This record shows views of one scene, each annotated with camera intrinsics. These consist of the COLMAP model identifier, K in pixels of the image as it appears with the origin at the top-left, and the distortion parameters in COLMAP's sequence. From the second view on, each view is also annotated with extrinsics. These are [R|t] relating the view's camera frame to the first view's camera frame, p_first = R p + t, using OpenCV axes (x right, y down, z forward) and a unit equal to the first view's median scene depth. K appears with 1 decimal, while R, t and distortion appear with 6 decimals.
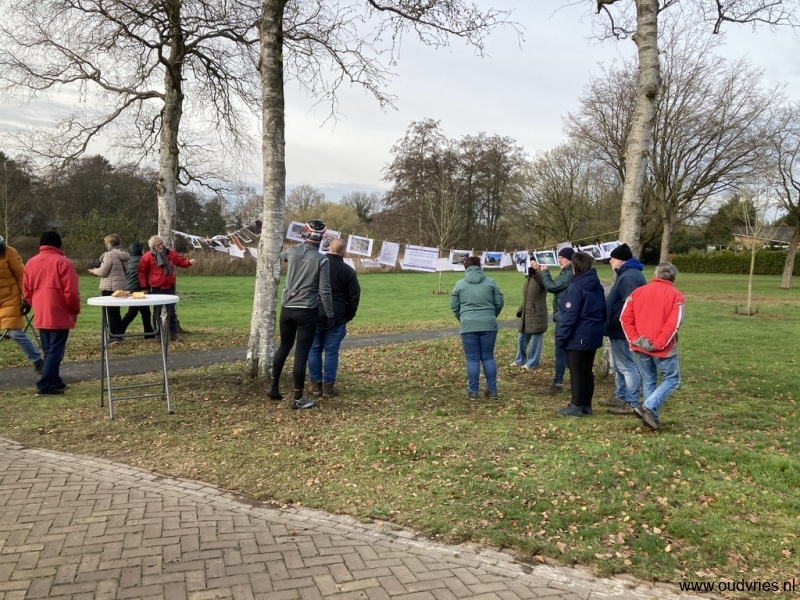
lens RADIAL K [[654.0, 0, 404.8], [0, 654.0, 296.4], [0, 0, 1]] dist [0.036306, -0.037631]
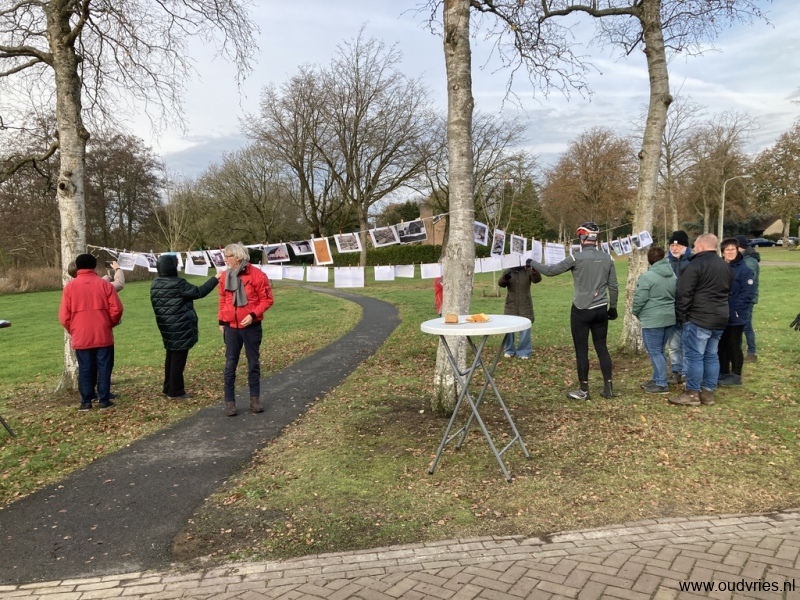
lens RADIAL K [[654.0, 0, 397.7], [0, 654.0, 300.2], [0, 0, 1]] dist [0.036306, -0.037631]
pose [[0.831359, -0.096047, 0.547374, -0.447276], [0.095826, 0.994974, 0.029045, -0.026756], [-0.547412, 0.028306, 0.836384, 0.200024]]
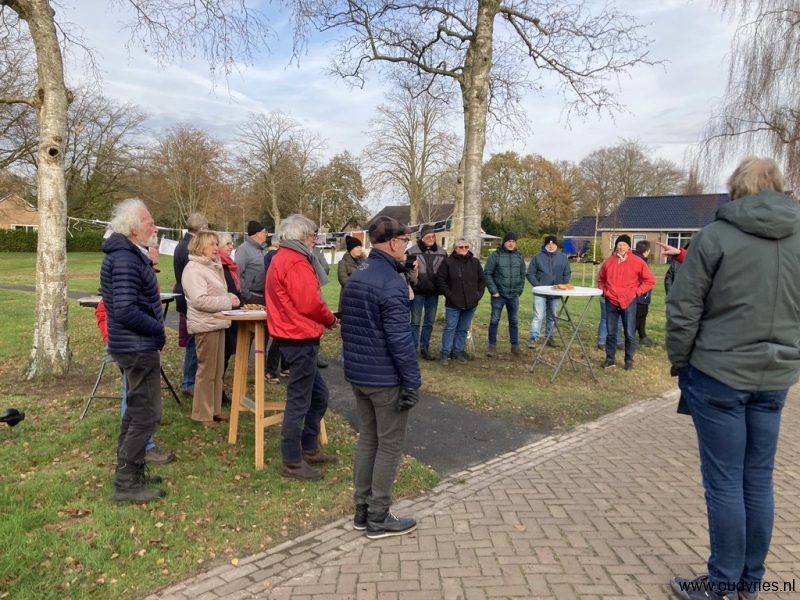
lens RADIAL K [[654.0, 0, 395.4], [0, 654.0, 308.1], [0, 0, 1]] dist [0.036306, -0.037631]
pose [[0.310459, -0.115000, 0.943605, -0.844937], [0.060205, 0.993041, 0.101216, -0.053675], [-0.948678, 0.025386, 0.315222, 0.451254]]
